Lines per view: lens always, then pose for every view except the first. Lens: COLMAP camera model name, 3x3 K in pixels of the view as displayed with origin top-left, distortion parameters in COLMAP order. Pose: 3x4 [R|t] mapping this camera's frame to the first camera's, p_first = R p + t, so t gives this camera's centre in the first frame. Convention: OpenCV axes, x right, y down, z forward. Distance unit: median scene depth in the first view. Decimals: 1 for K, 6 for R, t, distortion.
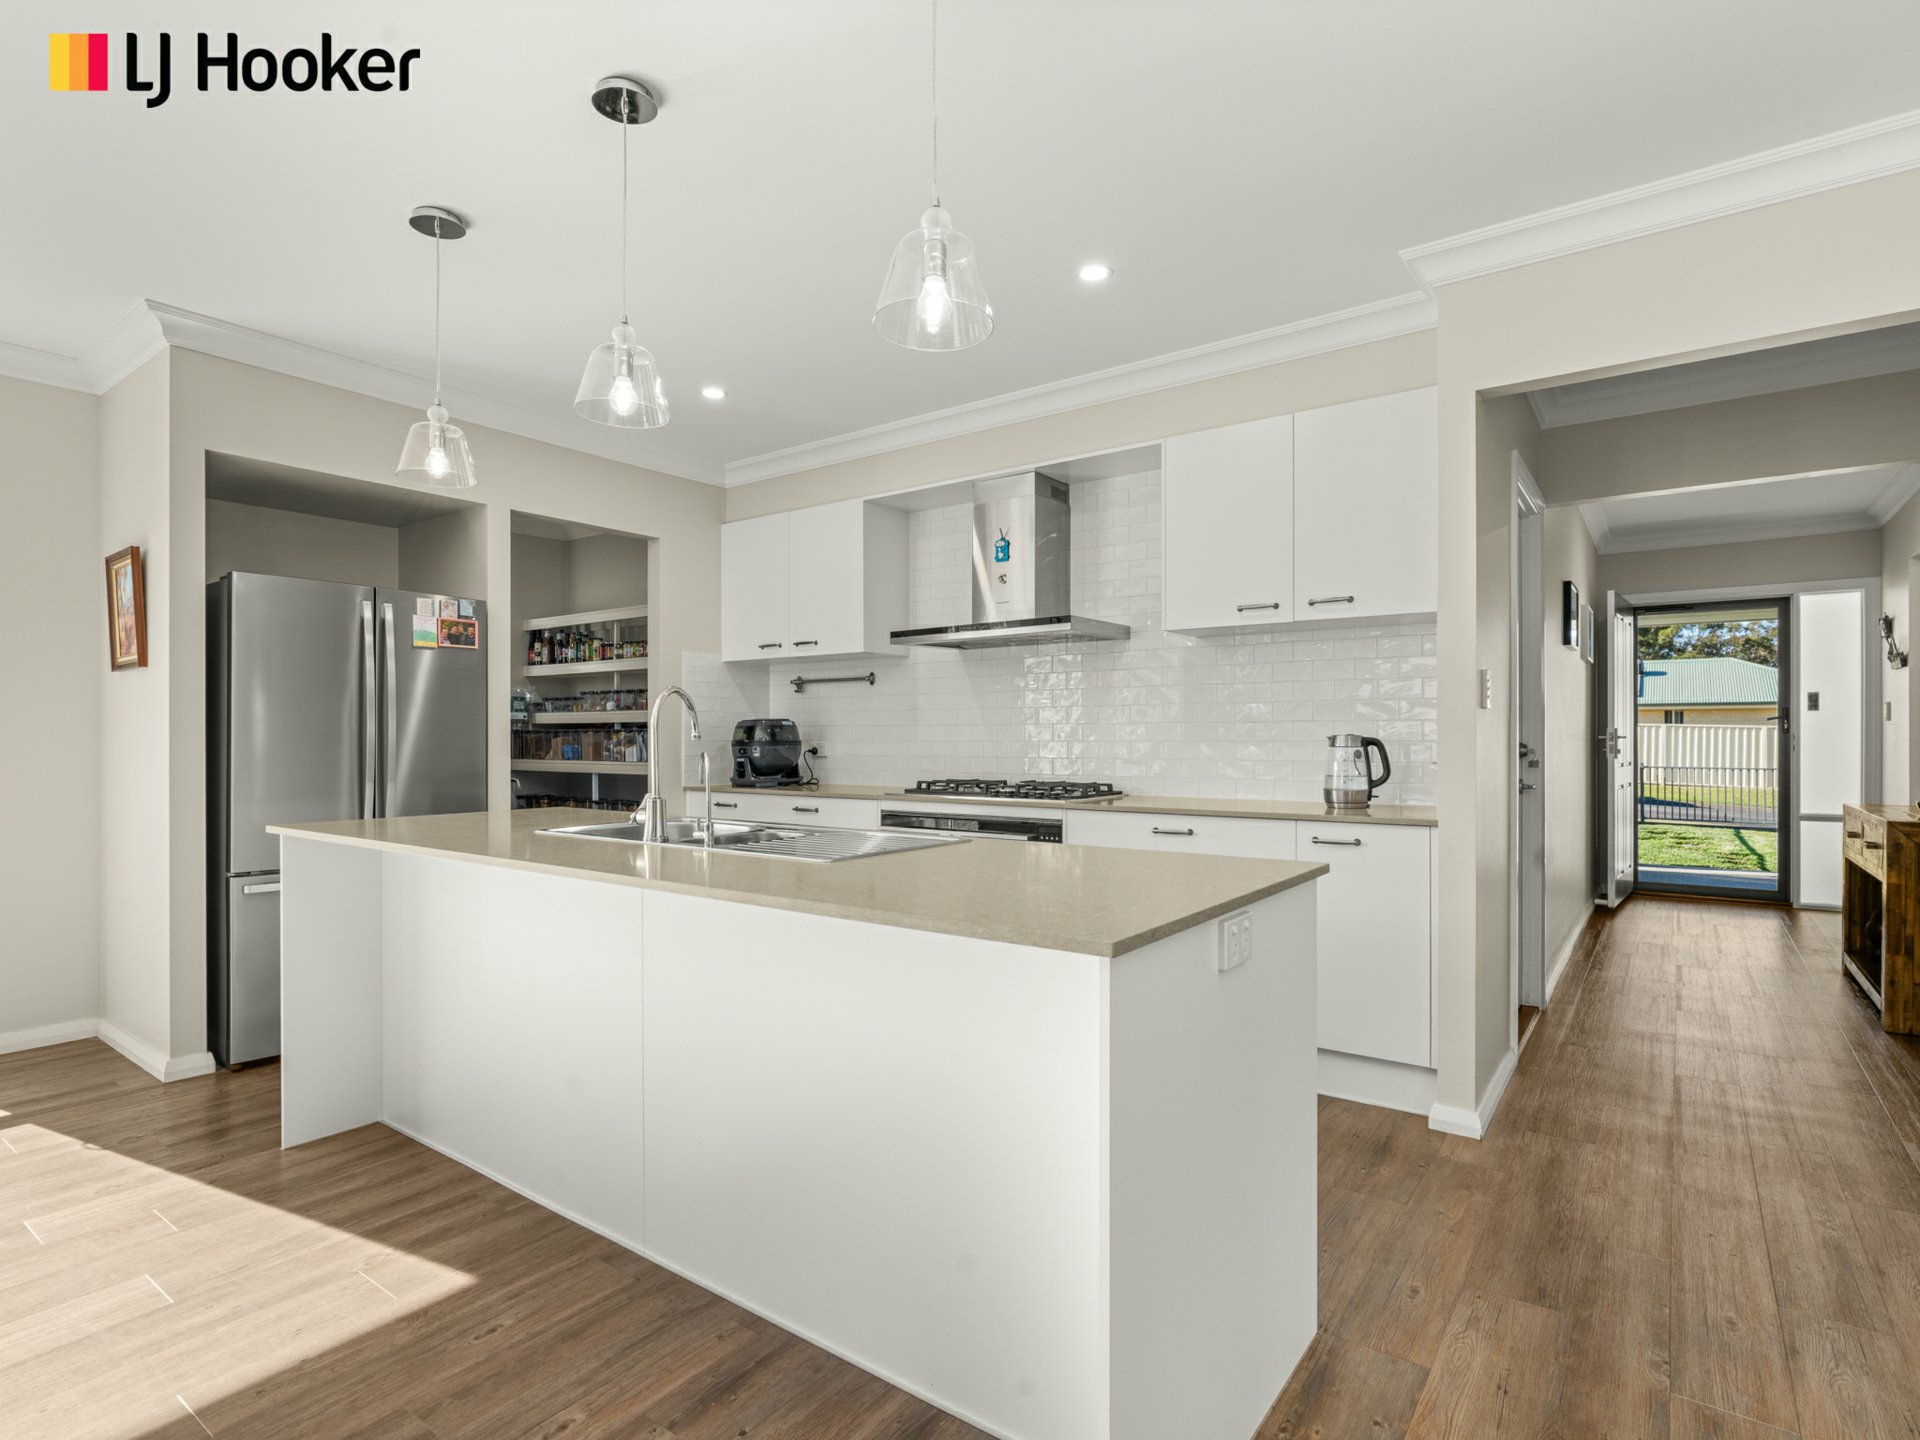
lens RADIAL K [[985.2, 0, 964.0], [0, 985.2, 735.0], [0, 0, 1]] dist [-0.000552, 0.001188]
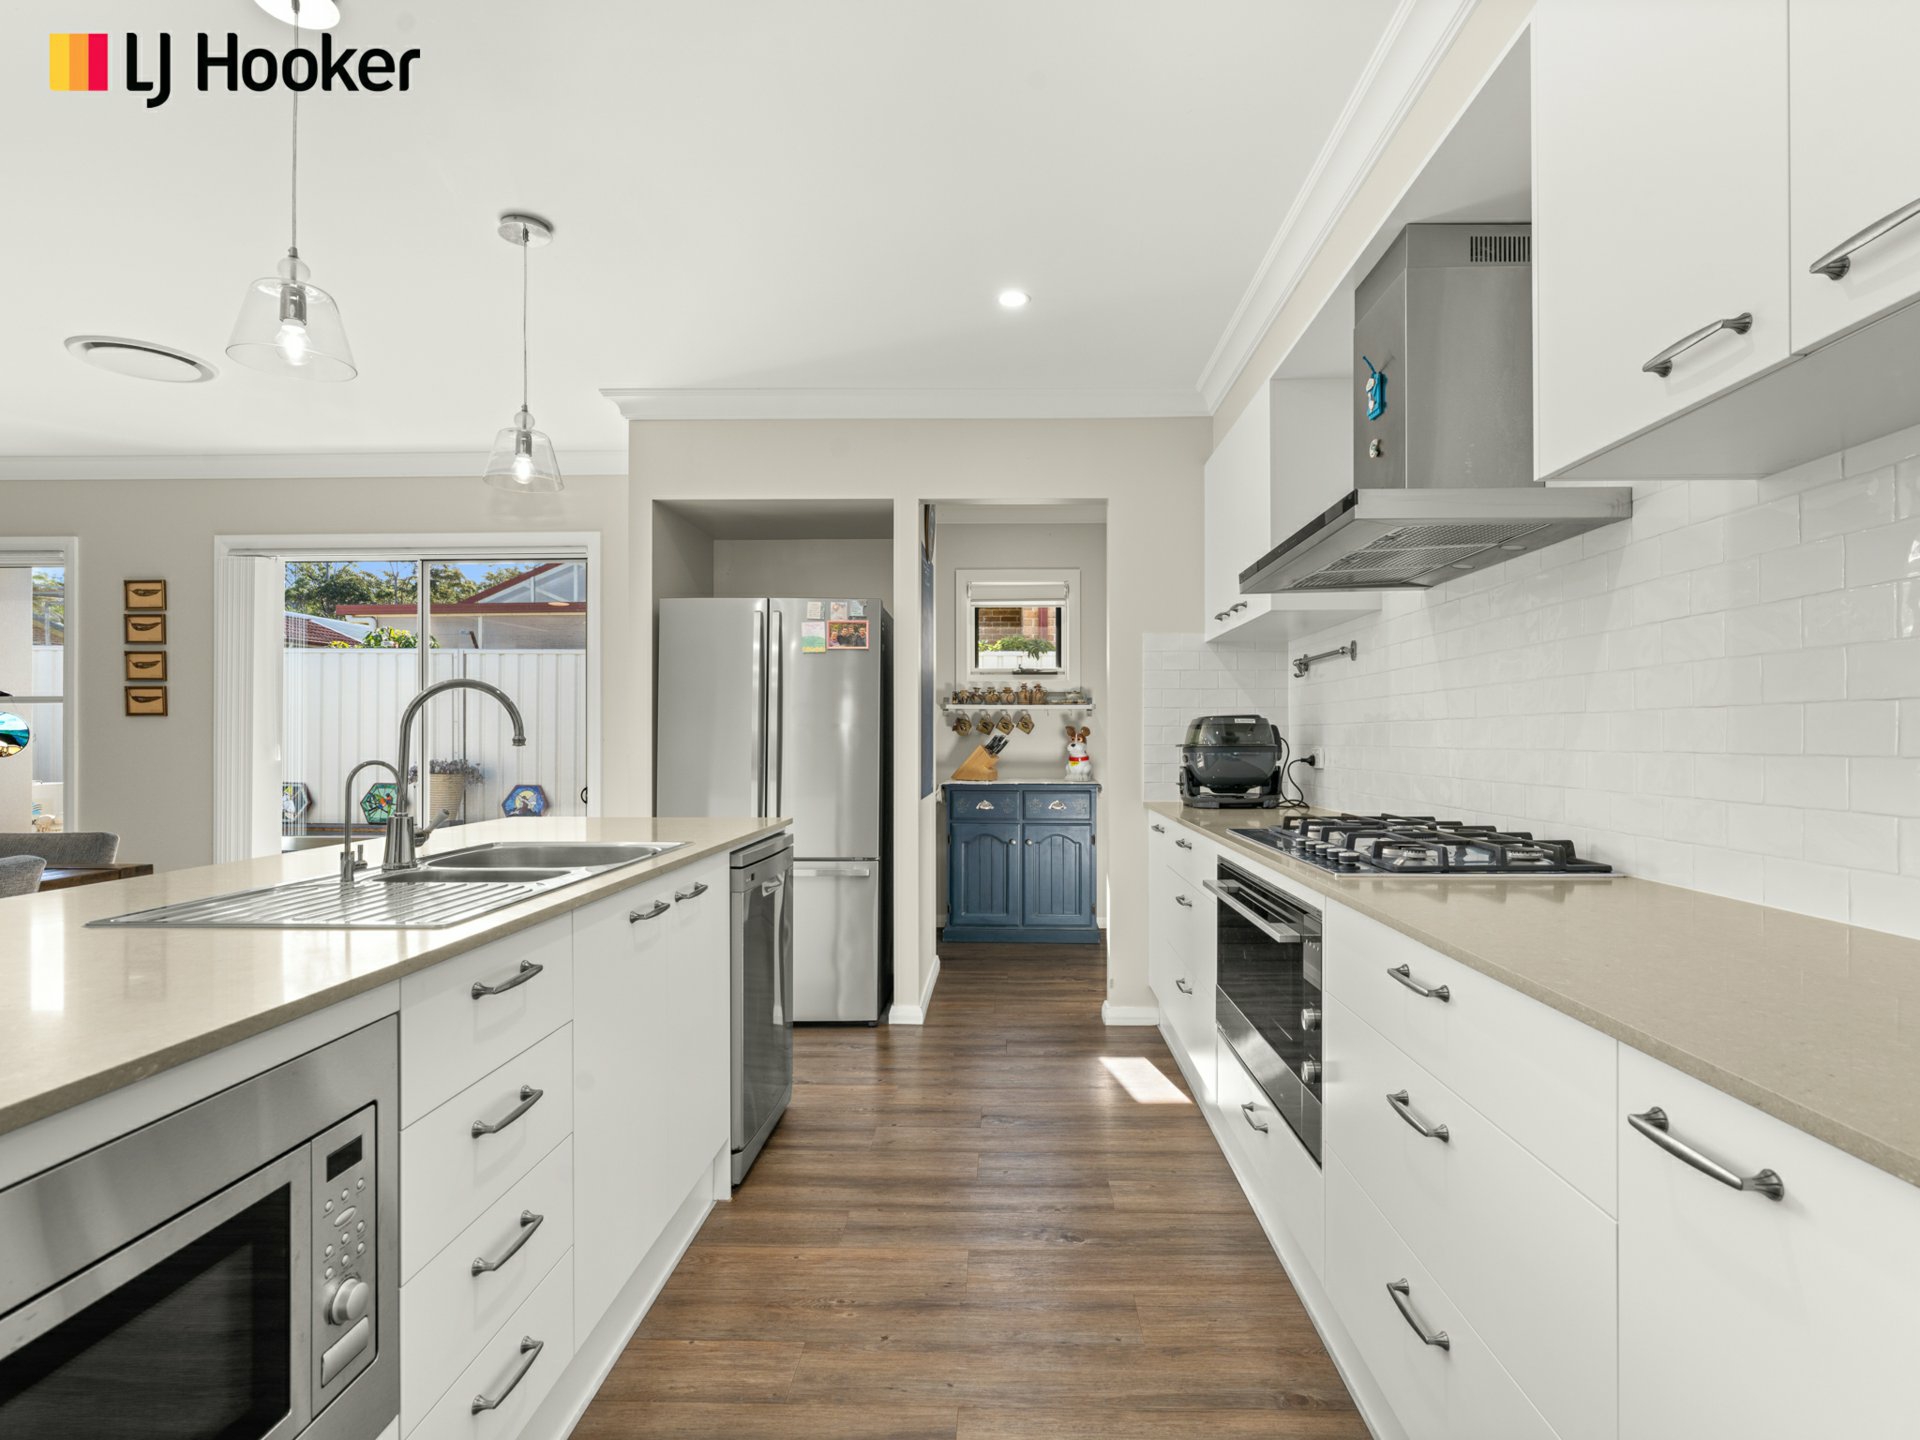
lens RADIAL K [[985.2, 0, 964.7], [0, 985.2, 725.2], [0, 0, 1]] dist [-0.000552, 0.001188]
pose [[0.576837, -0.010689, -0.816790, 0.359171], [0.001063, 0.999923, -0.012335, 0.000037], [0.816859, 0.006248, 0.576804, 0.520621]]
